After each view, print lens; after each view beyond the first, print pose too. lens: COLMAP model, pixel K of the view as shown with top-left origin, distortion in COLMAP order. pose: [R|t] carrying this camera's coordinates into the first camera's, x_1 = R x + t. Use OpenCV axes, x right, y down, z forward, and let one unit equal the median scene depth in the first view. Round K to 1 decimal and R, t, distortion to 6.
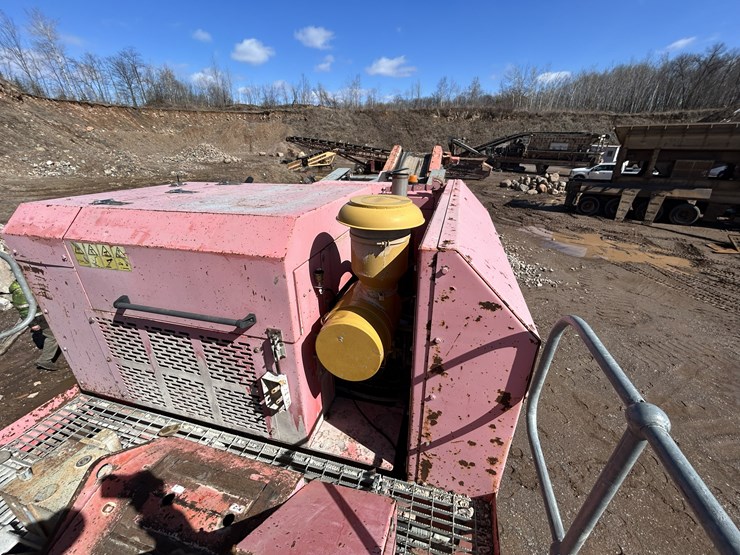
lens RADIAL K [[297.5, 0, 369.9], [0, 297.5, 276.8], [0, 0, 1]] dist [-0.000702, 0.000424]
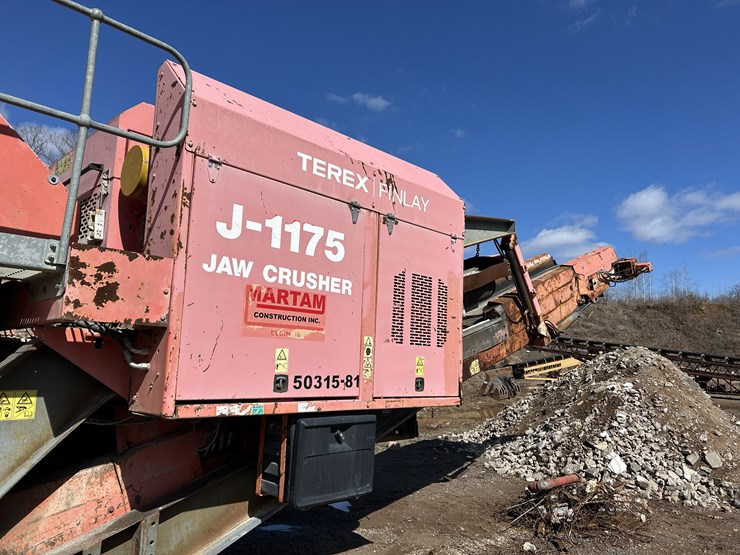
lens RADIAL K [[550.7, 0, 372.8], [0, 550.7, 280.2], [0, 0, 1]] dist [0.059660, -0.070537]
pose [[0.871221, -0.048972, -0.488441, 0.070427], [-0.225884, 0.843416, -0.487468, 0.056314], [0.435832, 0.535024, 0.723740, -0.002977]]
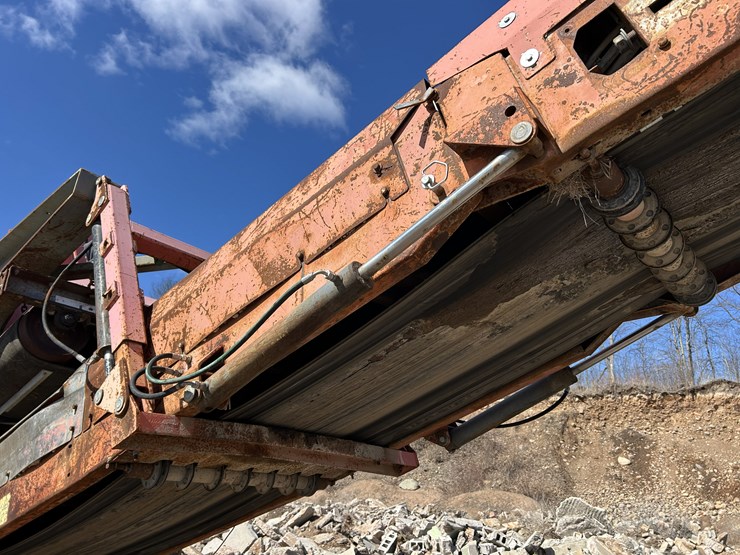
lens RADIAL K [[555.8, 0, 372.6], [0, 555.8, 272.4], [0, 0, 1]] dist [0.058261, -0.060085]
pose [[-0.415686, -0.353690, -0.837919, 0.069893], [-0.423047, 0.890750, -0.166119, -0.034165], [0.805131, 0.285426, -0.519900, 0.188204]]
